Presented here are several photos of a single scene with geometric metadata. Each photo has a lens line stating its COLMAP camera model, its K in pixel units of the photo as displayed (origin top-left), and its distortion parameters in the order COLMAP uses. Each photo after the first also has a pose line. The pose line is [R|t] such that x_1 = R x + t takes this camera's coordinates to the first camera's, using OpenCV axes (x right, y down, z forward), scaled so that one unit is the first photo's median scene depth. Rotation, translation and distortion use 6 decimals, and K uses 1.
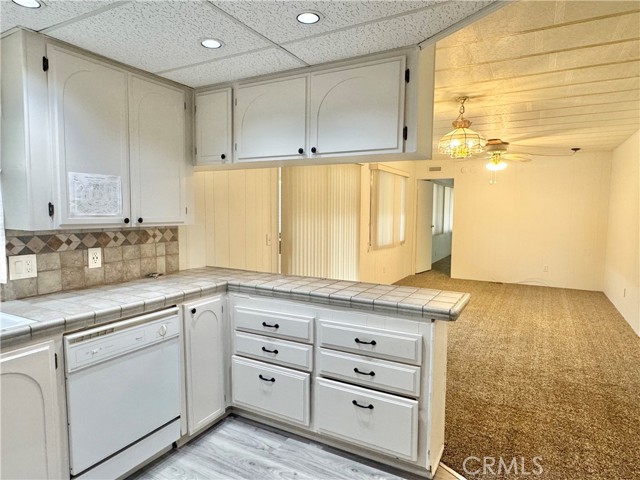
lens RADIAL K [[394.7, 0, 317.3], [0, 394.7, 242.3], [0, 0, 1]] dist [-0.003769, 0.002783]
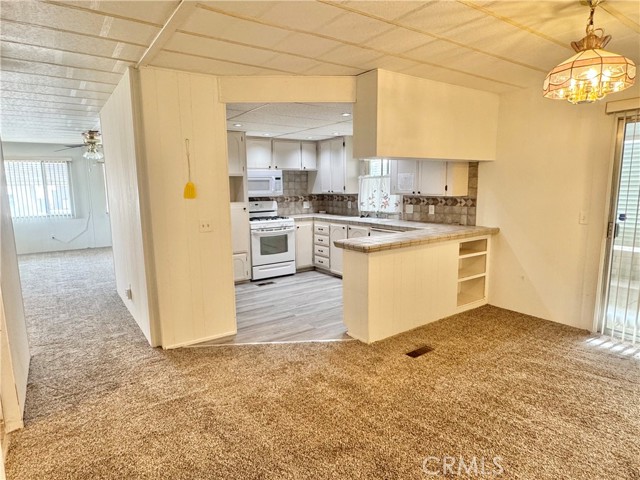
lens RADIAL K [[382.7, 0, 318.3], [0, 382.7, 241.6], [0, 0, 1]] dist [-0.001583, 0.002530]
pose [[-0.439650, 0.130573, -0.888627, 1.096005], [-0.064784, 0.982189, 0.176373, -0.080623], [0.895830, 0.135111, -0.423360, 0.912893]]
